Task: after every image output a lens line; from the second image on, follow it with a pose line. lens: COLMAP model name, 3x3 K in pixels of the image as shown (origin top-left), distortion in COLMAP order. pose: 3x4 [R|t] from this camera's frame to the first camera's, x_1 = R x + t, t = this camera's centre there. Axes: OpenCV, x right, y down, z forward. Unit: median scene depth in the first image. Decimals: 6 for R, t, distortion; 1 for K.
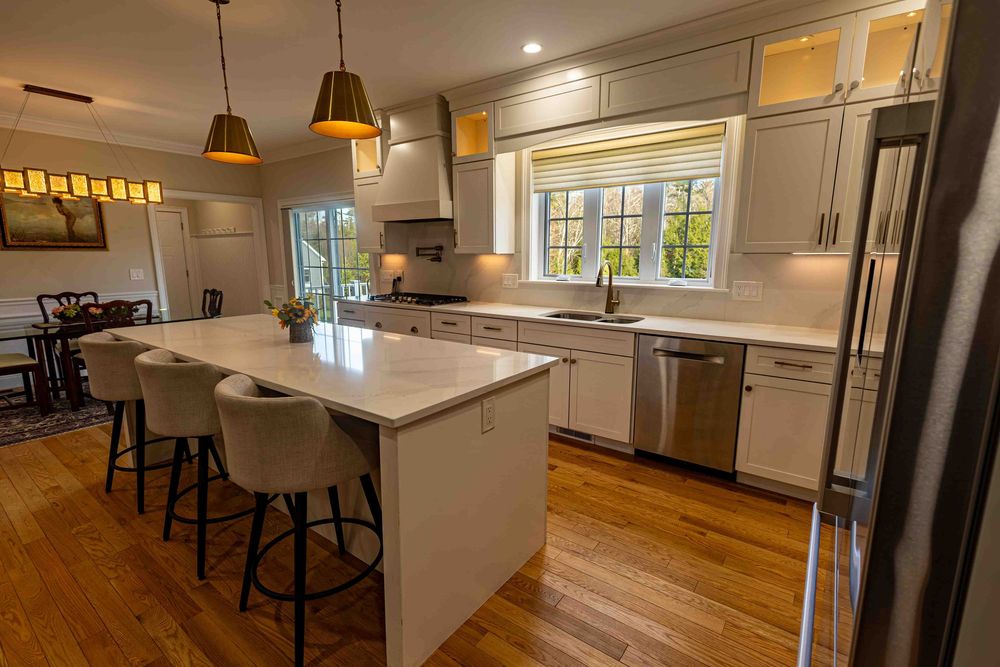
lens RADIAL K [[459.1, 0, 499.4], [0, 459.1, 345.4], [0, 0, 1]] dist [0.002102, 0.000109]
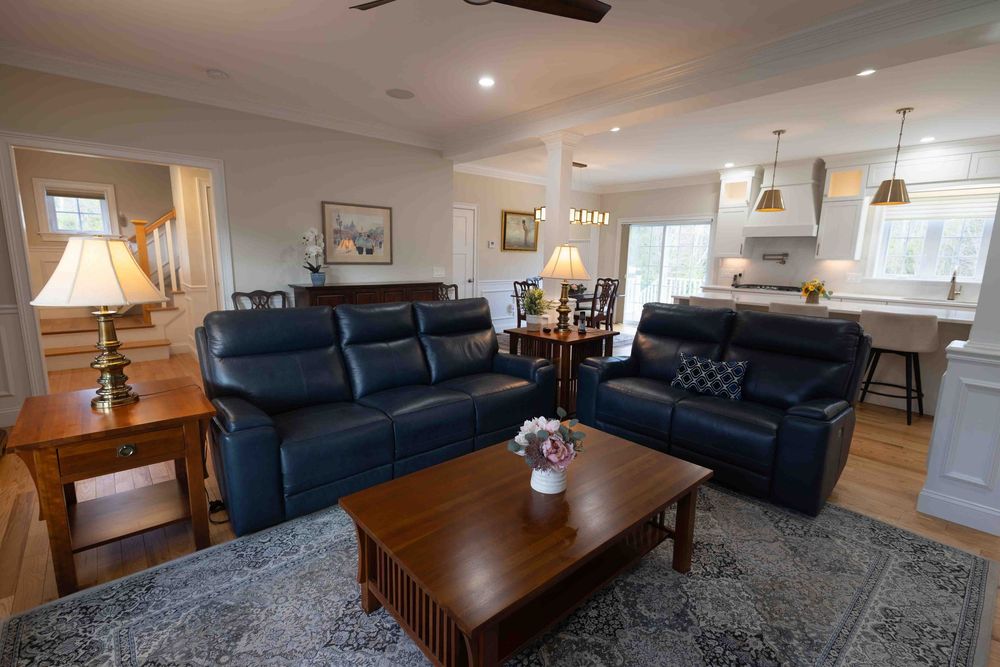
lens RADIAL K [[466.2, 0, 494.8], [0, 466.2, 331.8], [0, 0, 1]] dist [0.001704, 0.000083]
pose [[0.975080, 0.053503, -0.215305, -0.808973], [-0.060576, 0.997815, -0.026383, 0.150032], [0.213423, 0.038768, 0.976190, -0.747925]]
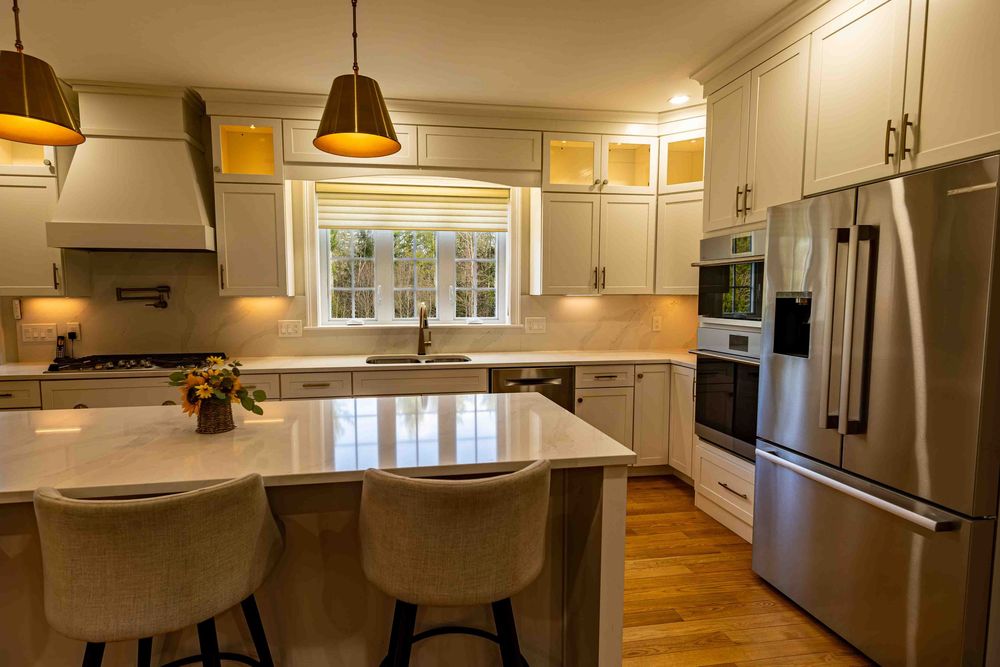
lens RADIAL K [[505.8, 0, 474.8], [0, 505.8, 342.2], [0, 0, 1]] dist [0.001148, 0.000593]
pose [[0.694098, -0.069410, 0.716526, -0.418641], [0.144454, 0.988525, -0.044174, -0.028987], [-0.705238, 0.134166, 0.696160, 0.140108]]
